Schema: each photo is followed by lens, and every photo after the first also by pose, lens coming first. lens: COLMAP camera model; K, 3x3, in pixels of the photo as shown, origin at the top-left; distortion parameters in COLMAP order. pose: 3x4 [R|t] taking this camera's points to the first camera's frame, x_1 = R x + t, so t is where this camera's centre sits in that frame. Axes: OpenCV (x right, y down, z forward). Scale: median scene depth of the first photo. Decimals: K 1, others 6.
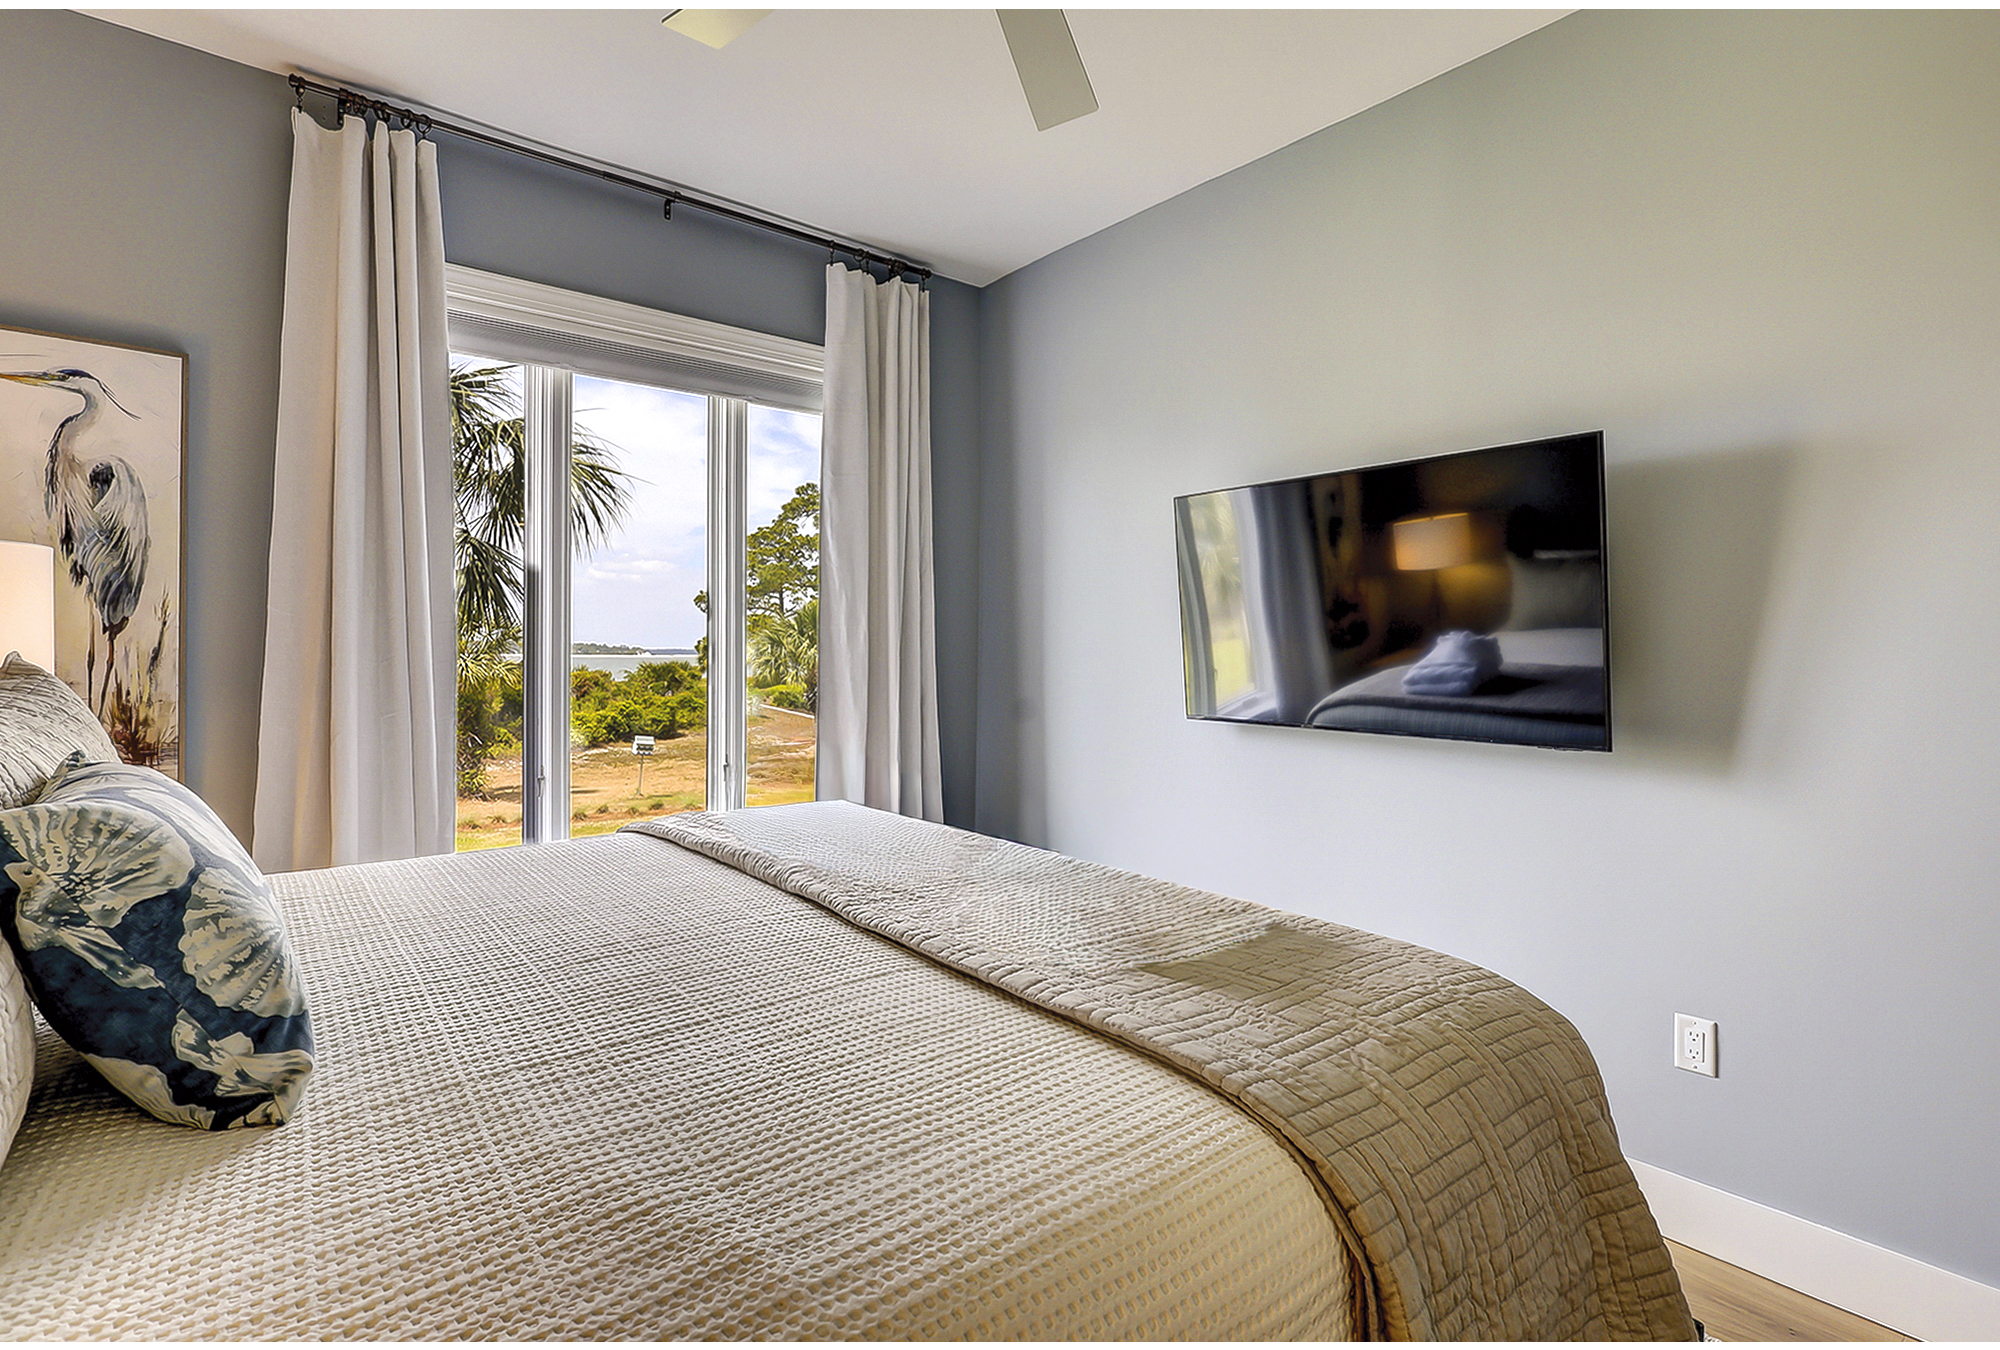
lens RADIAL K [[978.3, 0, 1006.1], [0, 978.3, 652.3], [0, 0, 1]] dist [-0.000379, -0.000113]
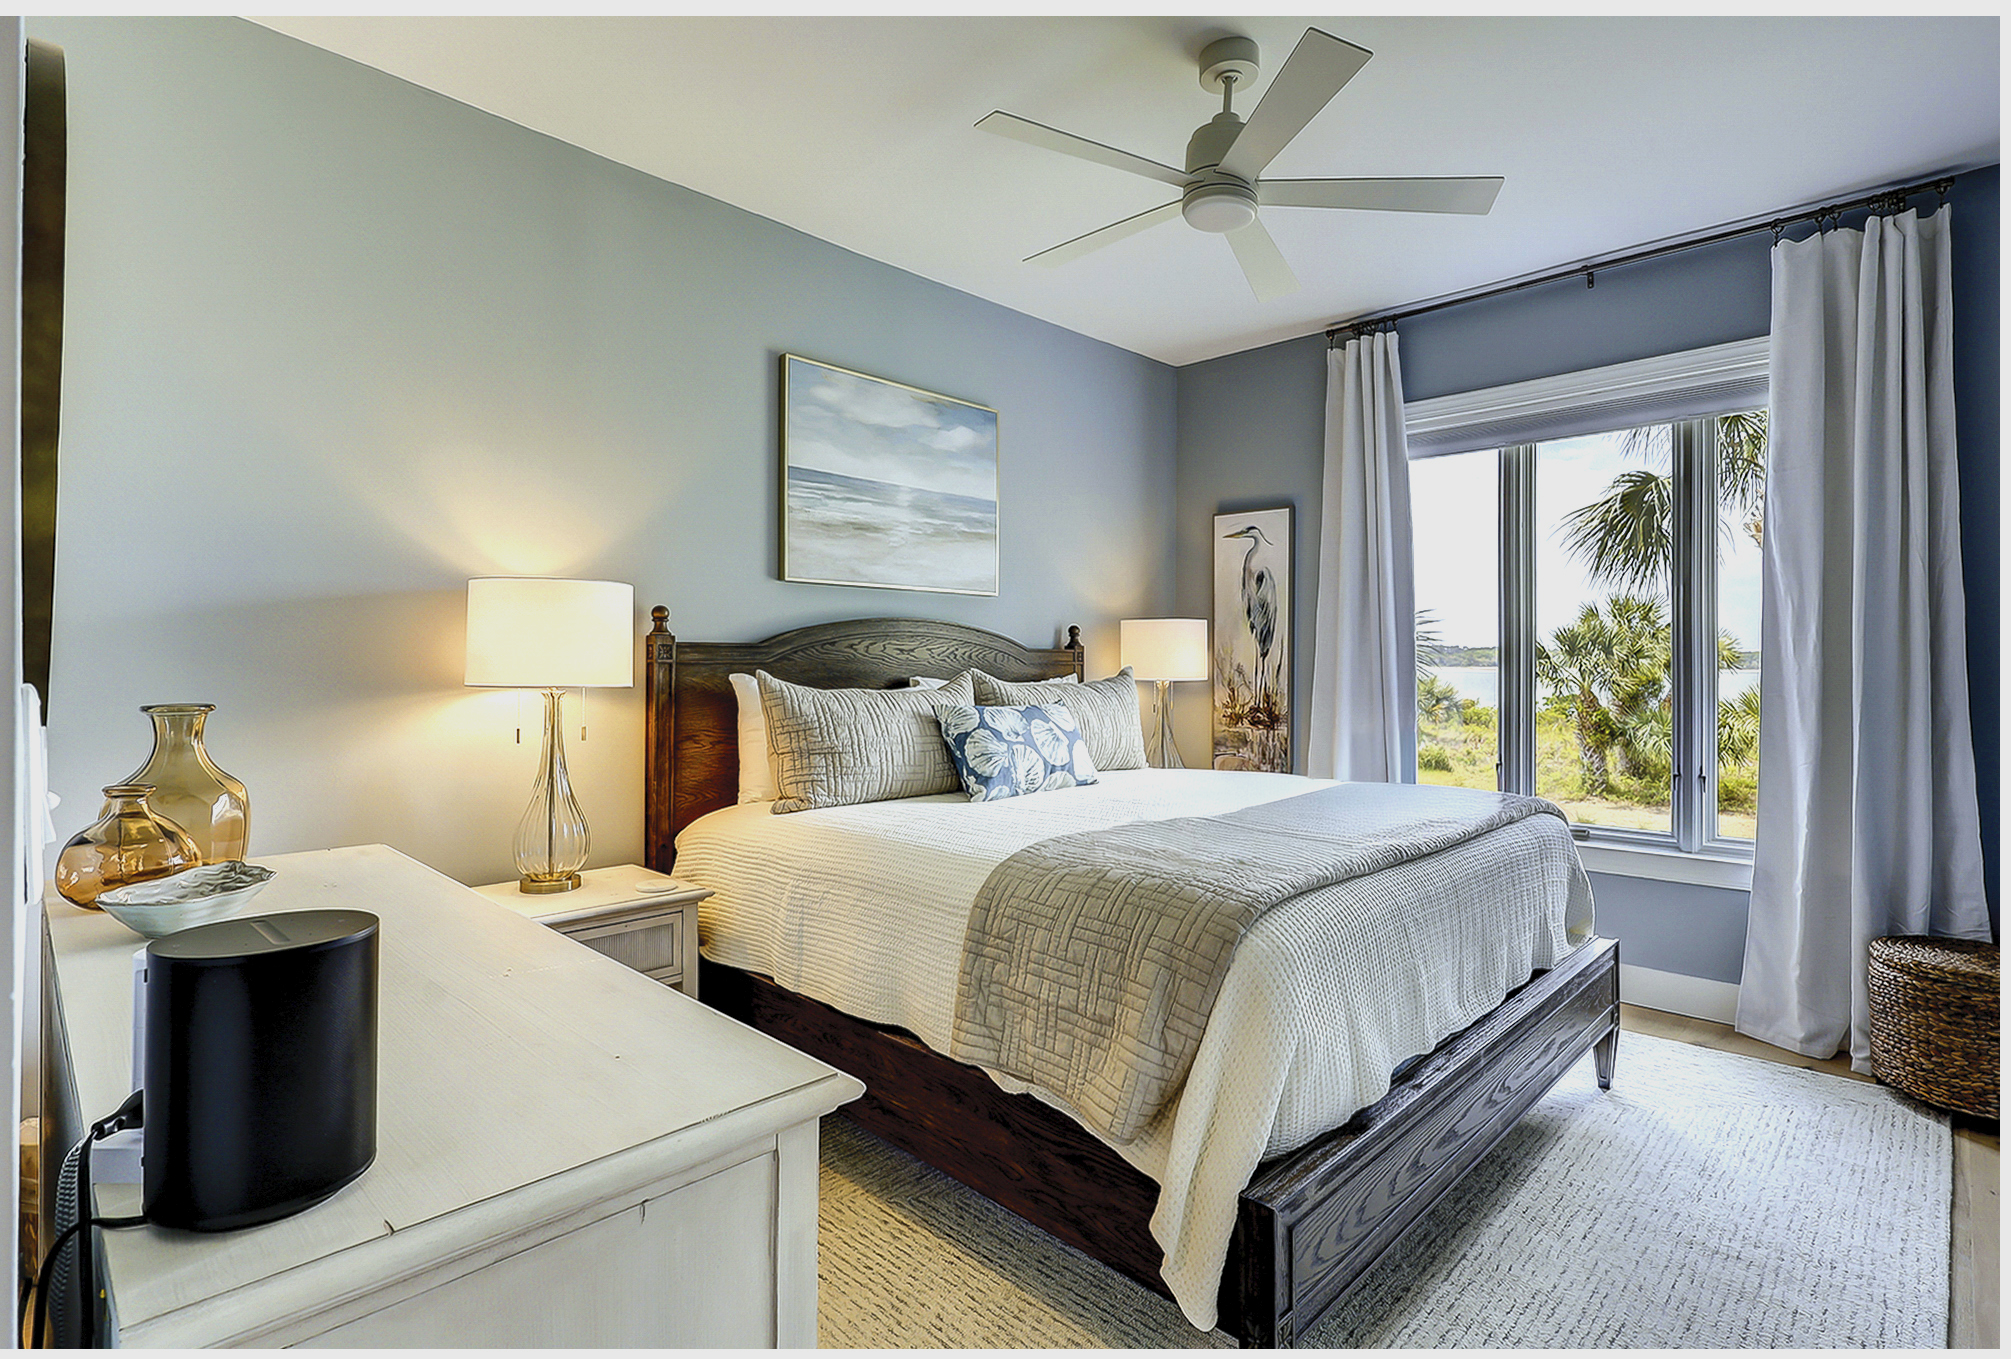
lens RADIAL K [[983.7, 0, 1011.7], [0, 983.7, 656.7], [0, 0, 1]] dist [-0.000379, -0.000113]
pose [[0.118697, -0.014262, -0.992828, 0.976536], [0.000476, 0.999898, -0.014307, 0.007408], [0.992930, 0.001225, 0.118691, 0.265357]]
